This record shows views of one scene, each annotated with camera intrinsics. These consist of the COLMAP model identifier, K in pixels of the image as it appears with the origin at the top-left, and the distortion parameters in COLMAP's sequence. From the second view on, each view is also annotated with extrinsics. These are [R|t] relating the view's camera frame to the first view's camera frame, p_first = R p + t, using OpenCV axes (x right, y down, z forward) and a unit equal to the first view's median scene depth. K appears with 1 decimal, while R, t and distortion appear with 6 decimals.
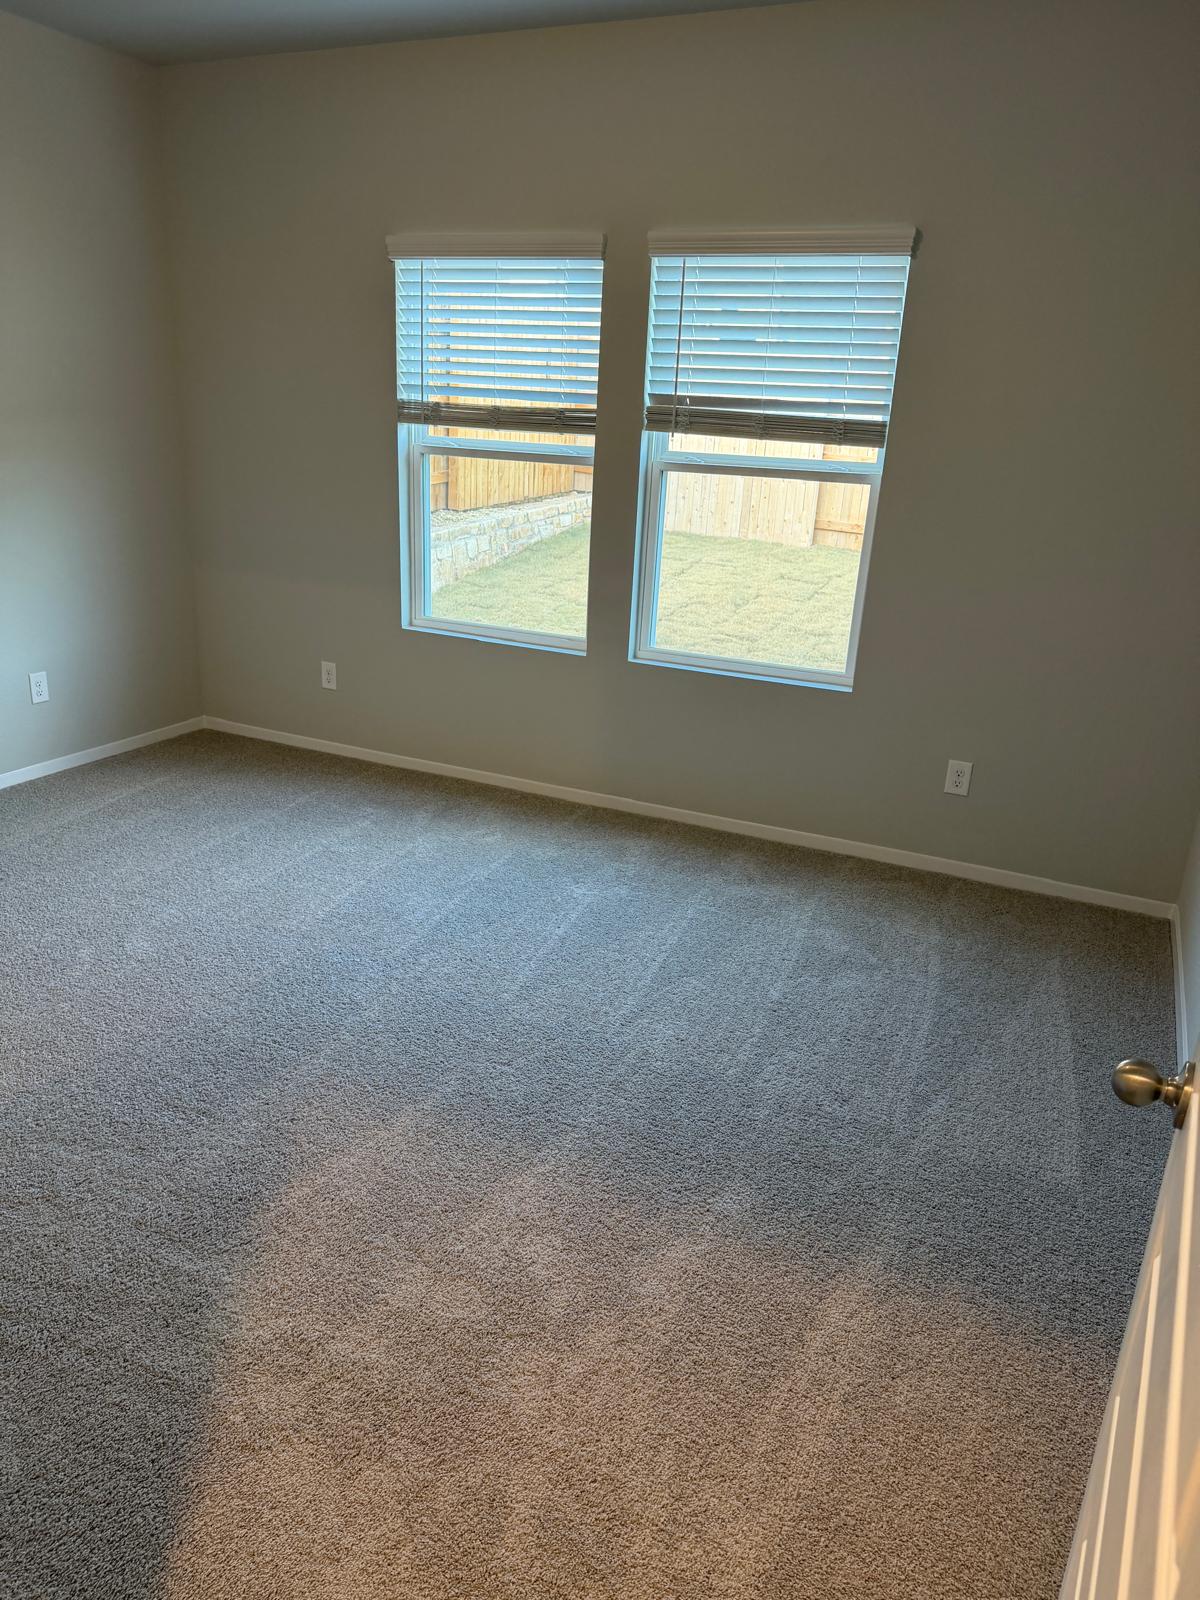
lens RADIAL K [[1108.9, 0, 589.6], [0, 1108.9, 803.3], [0, 0, 1]] dist [0.093747, -0.133566]
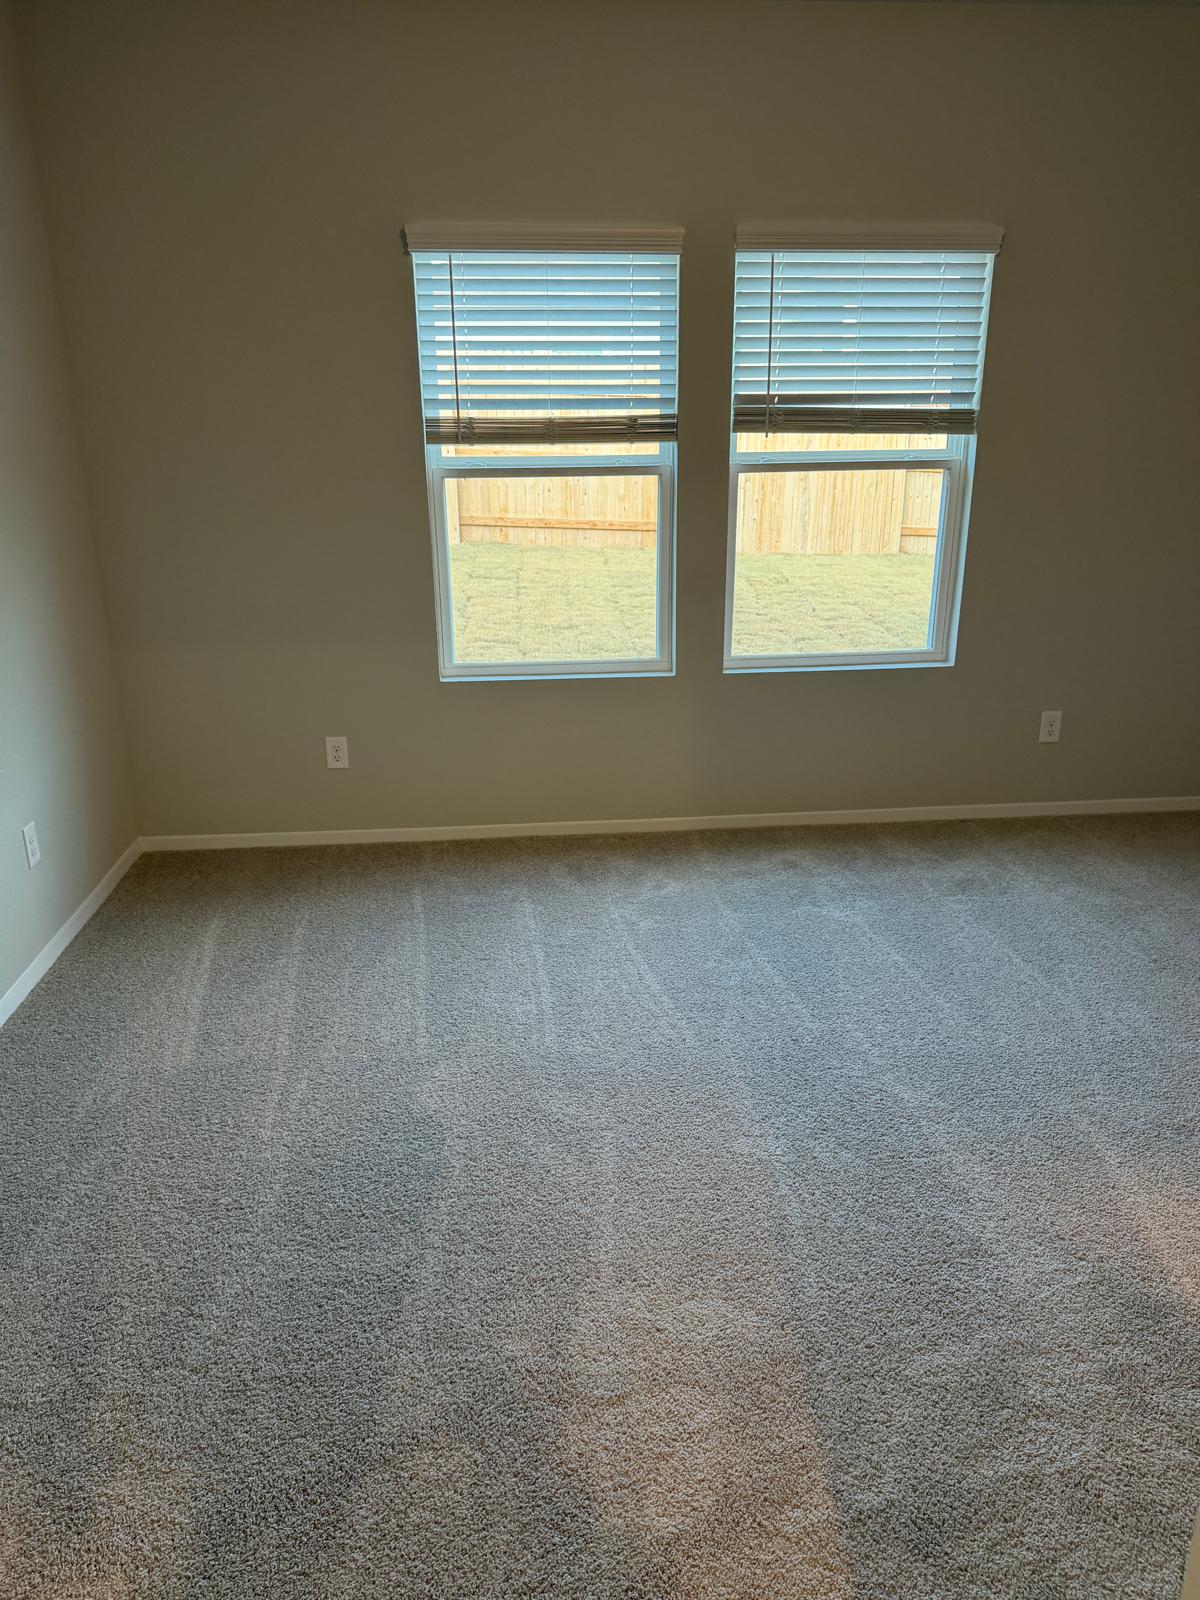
lens RADIAL K [[1108.9, 0, 589.6], [0, 1108.9, 803.3], [0, 0, 1]] dist [0.093747, -0.133566]
pose [[0.866774, -0.214641, 0.450146, -0.550980], [0.211702, 0.975637, 0.057568, -0.104219], [-0.451536, 0.045399, 0.891097, 0.213357]]
